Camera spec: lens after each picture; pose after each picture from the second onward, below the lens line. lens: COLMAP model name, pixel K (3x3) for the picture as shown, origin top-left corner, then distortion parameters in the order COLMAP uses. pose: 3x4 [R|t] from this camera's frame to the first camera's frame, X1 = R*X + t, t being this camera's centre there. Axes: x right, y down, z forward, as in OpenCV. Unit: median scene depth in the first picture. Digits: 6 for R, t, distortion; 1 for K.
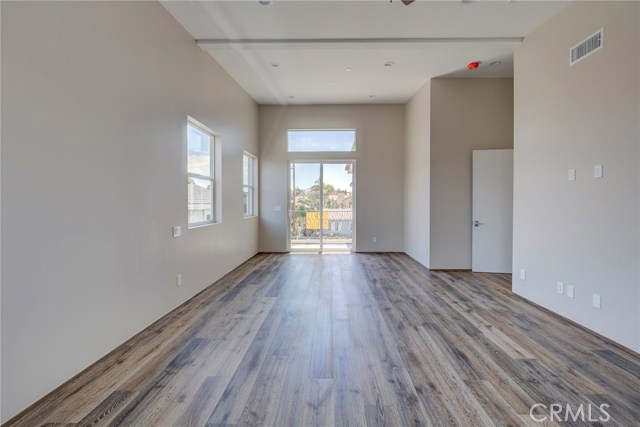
lens RADIAL K [[296.0, 0, 329.7], [0, 296.0, 206.5], [0, 0, 1]] dist [-0.003319, -0.000016]
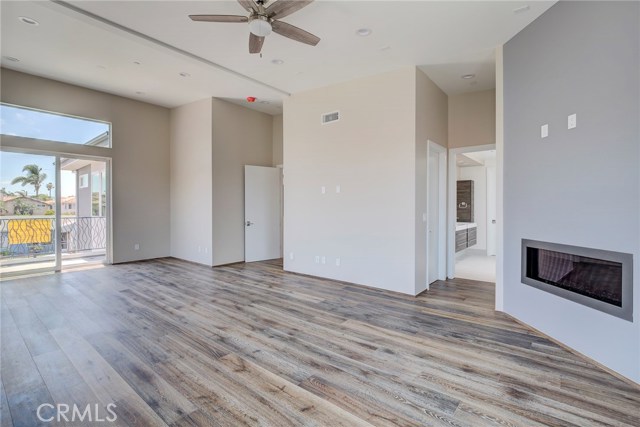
lens RADIAL K [[291.6, 0, 318.0], [0, 291.6, 206.5], [0, 0, 1]] dist [-0.002531, 0.000159]
pose [[0.634342, 0.002779, 0.773048, -0.414699], [0.009810, 0.999884, -0.011644, 0.003162], [-0.772991, 0.014970, 0.634241, -0.017696]]
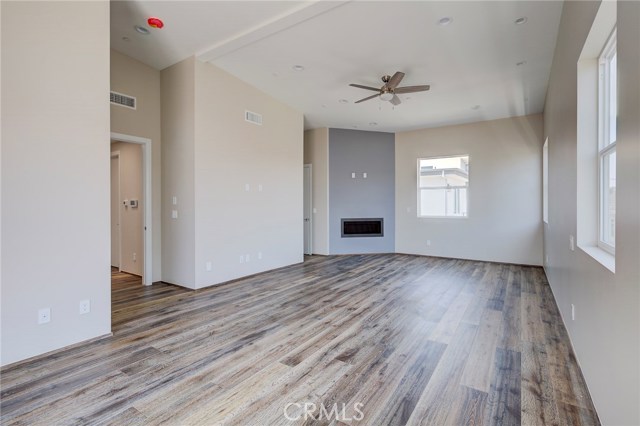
lens RADIAL K [[319.0, 0, 319.2], [0, 319.0, 205.2], [0, 0, 1]] dist [-0.002949, -0.000158]
pose [[-0.842754, 0.001899, 0.538295, -0.417679], [0.008467, 0.999917, 0.009729, -0.019926], [-0.538232, 0.012757, -0.842700, 2.013818]]
